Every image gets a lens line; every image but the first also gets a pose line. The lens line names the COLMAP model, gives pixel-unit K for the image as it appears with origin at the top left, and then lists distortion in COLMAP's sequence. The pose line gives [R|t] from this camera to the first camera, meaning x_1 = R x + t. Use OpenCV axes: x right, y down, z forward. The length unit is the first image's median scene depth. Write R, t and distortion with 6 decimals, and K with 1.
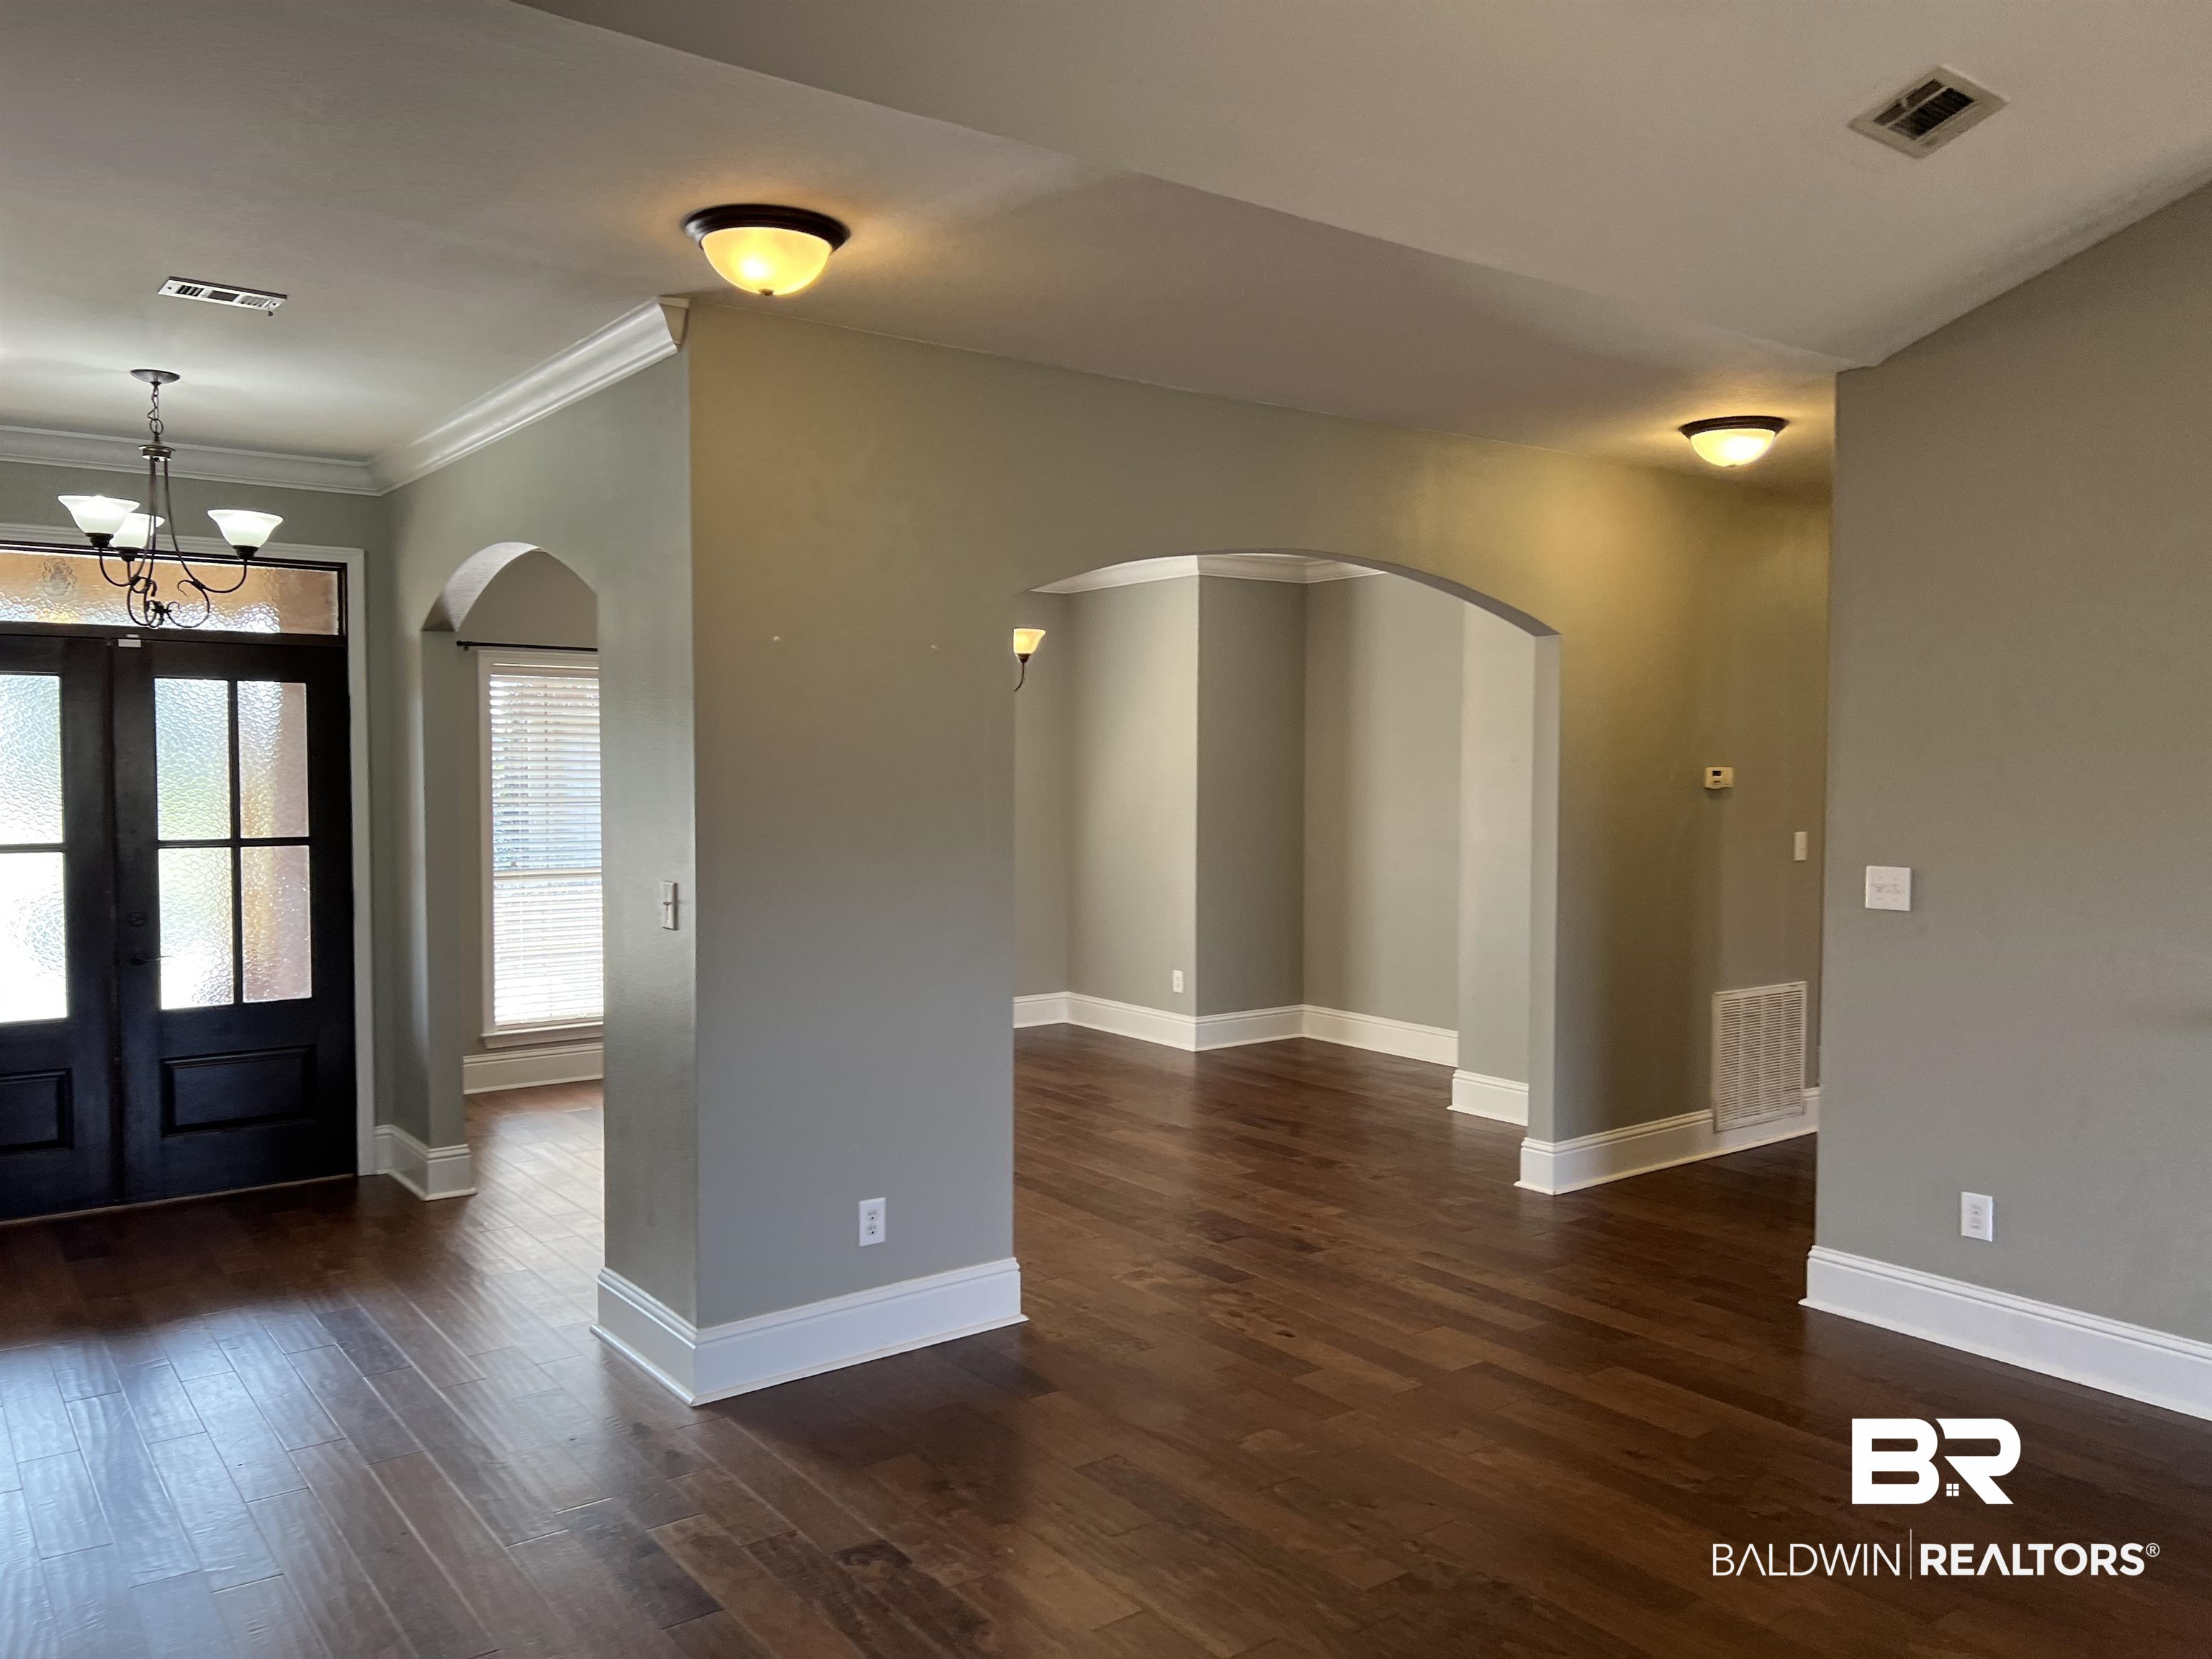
lens RADIAL K [[1647.0, 0, 1106.0], [0, 1647.0, 829.5], [0, 0, 1]] dist [-0.005630, -0.002138]
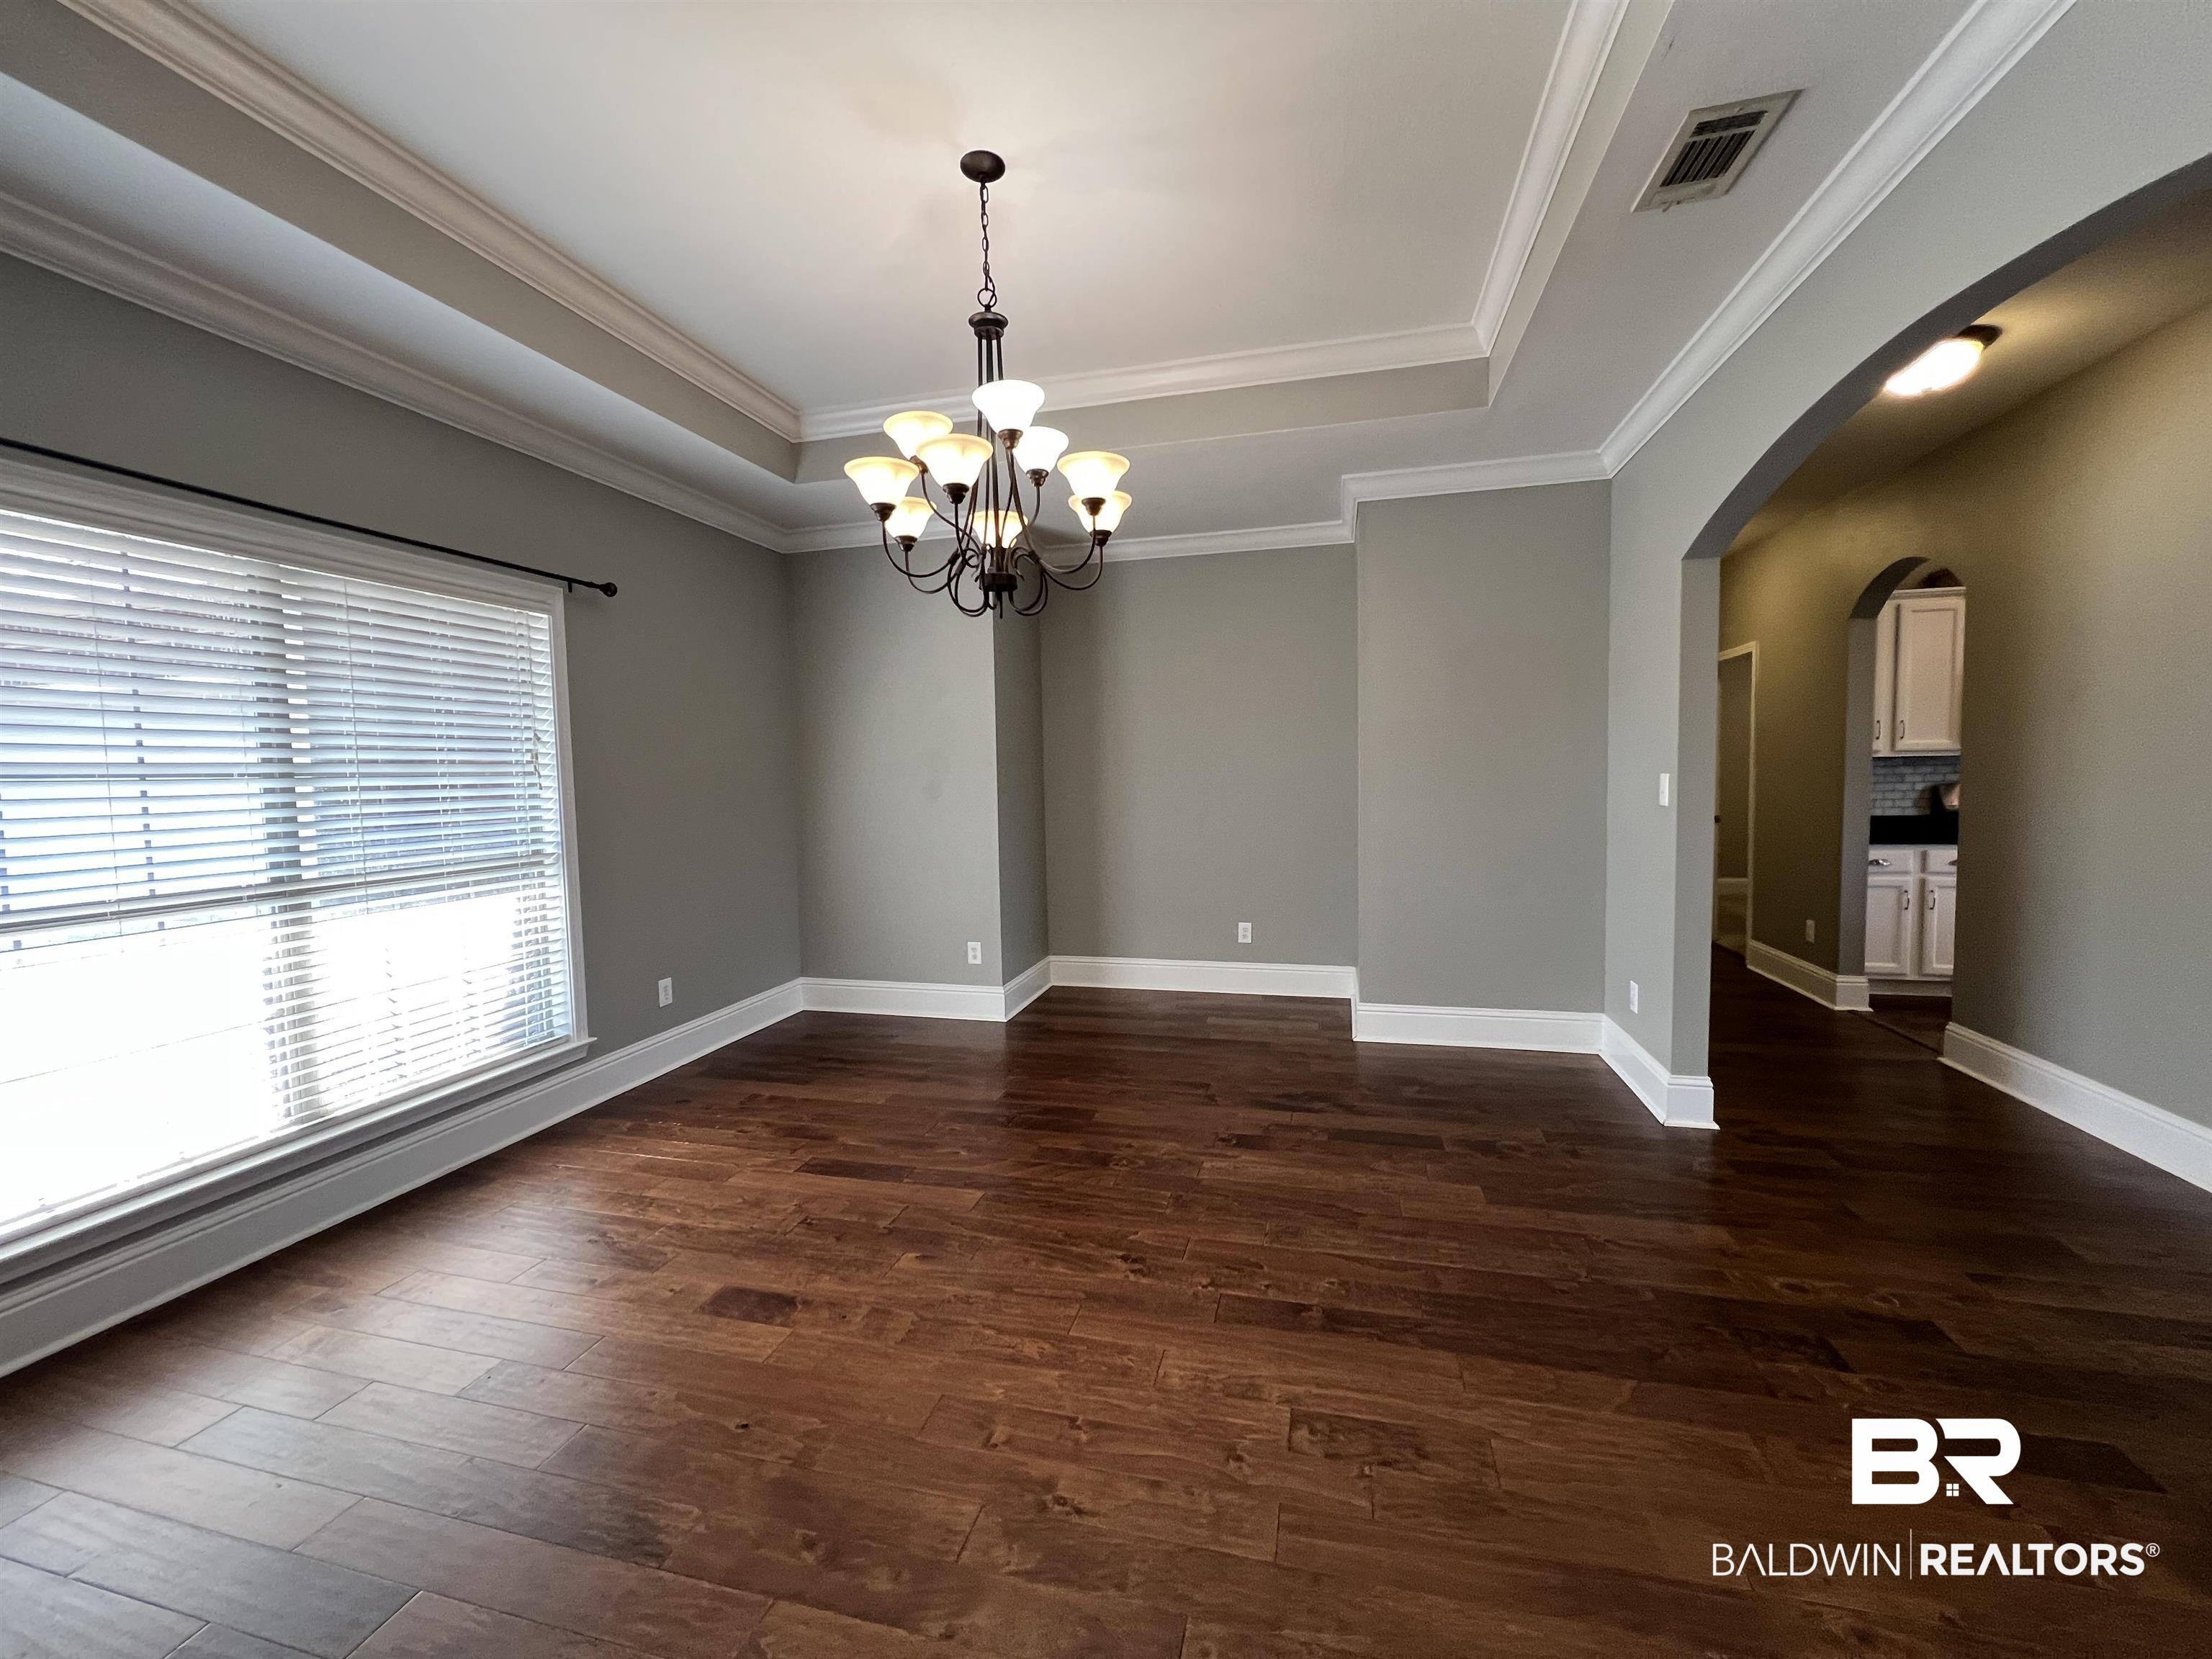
lens RADIAL K [[893.6, 0, 1106.0], [0, 893.6, 829.5], [0, 0, 1]] dist [0.001780, 0.000023]
pose [[0.782321, -0.063124, 0.619669, -0.222822], [0.052675, 0.997993, 0.035161, 0.004455], [-0.620645, 0.005134, 0.784075, 0.541783]]
